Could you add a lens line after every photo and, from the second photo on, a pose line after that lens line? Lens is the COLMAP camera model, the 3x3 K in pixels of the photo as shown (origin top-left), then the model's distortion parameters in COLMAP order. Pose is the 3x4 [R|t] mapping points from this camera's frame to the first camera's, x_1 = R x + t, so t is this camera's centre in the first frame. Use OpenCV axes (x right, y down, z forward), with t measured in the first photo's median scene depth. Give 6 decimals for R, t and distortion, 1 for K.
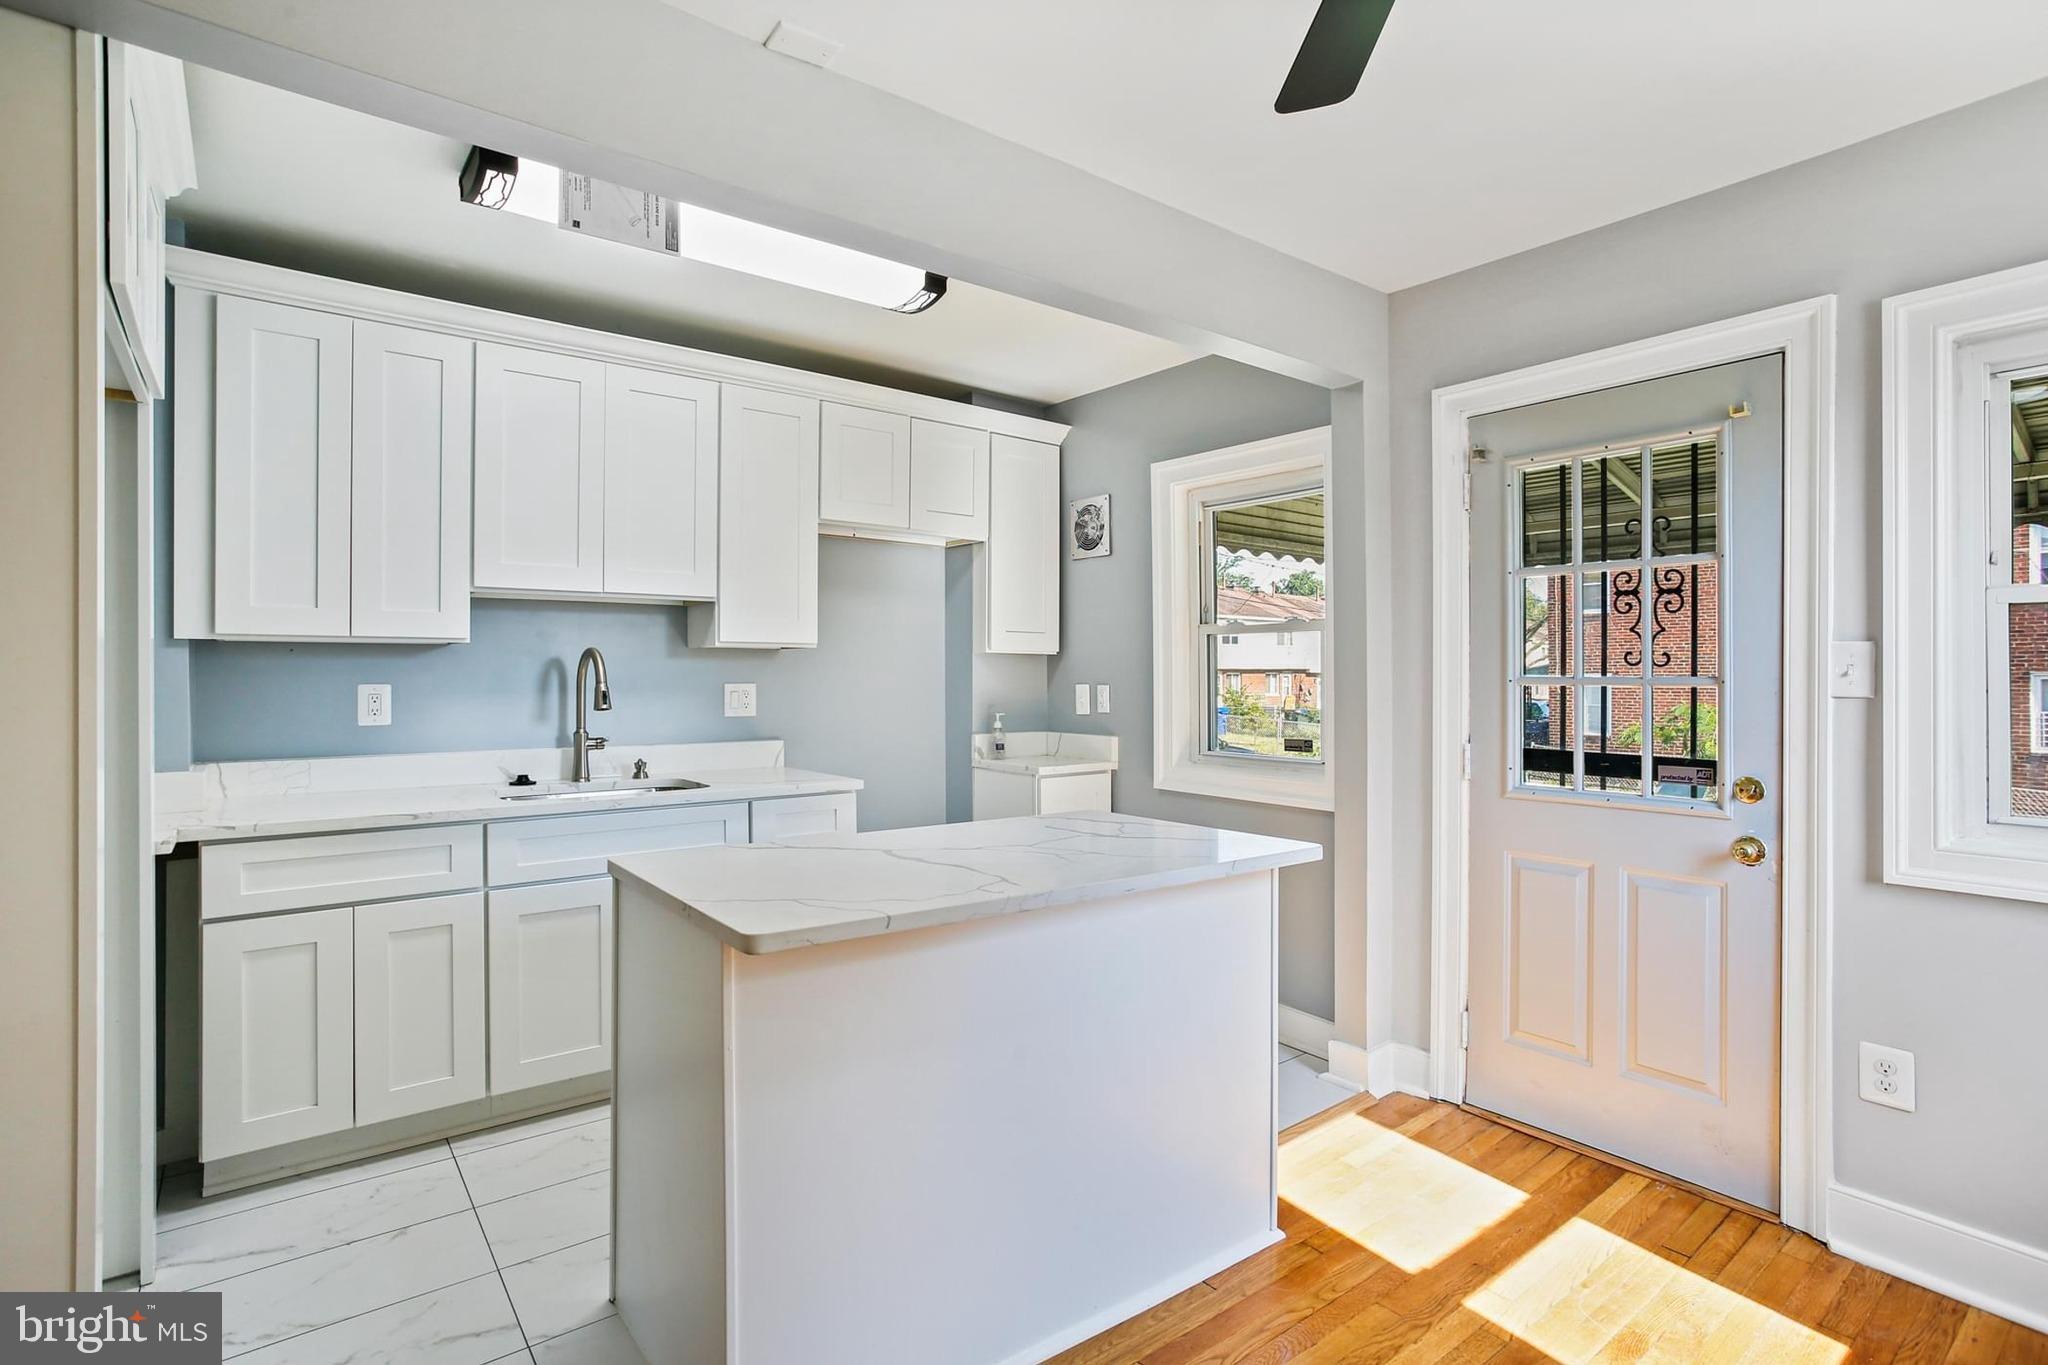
lens RADIAL K [[997.4, 0, 1008.1], [0, 997.4, 672.4], [0, 0, 1]] dist [-0.020034, 0.017803]
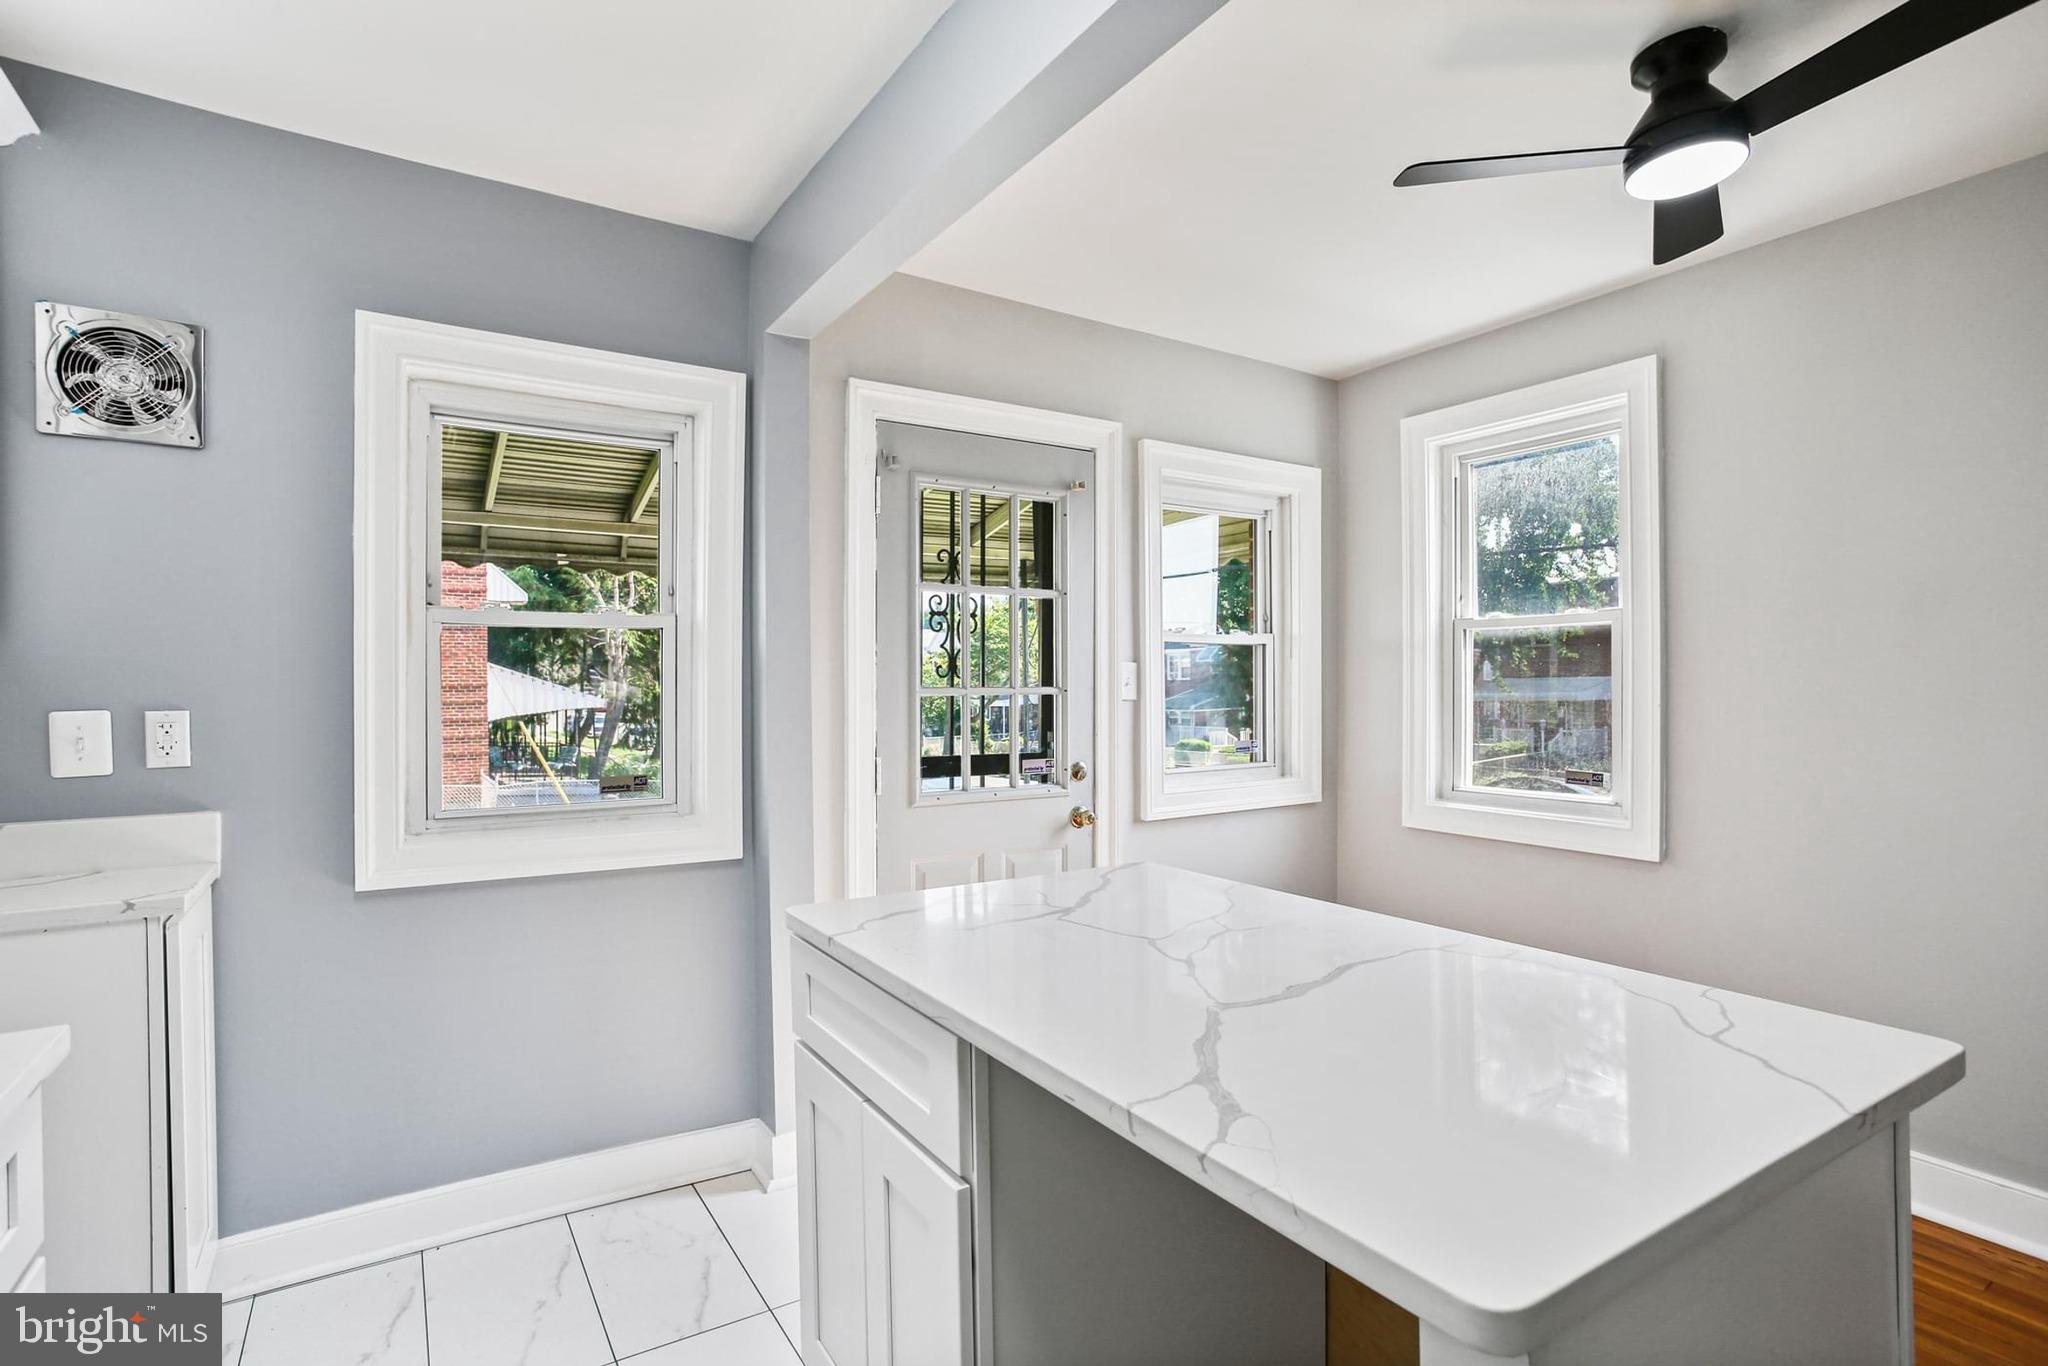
lens RADIAL K [[1009.0, 0, 1014.2], [0, 1009.0, 689.0], [0, 0, 1]] dist [-0.033628, 0.023314]
pose [[0.097140, -0.007120, 0.995245, -0.549529], [0.000758, 0.999975, 0.007080, -0.002034], [-0.995270, 0.000066, 0.097143, 0.854640]]
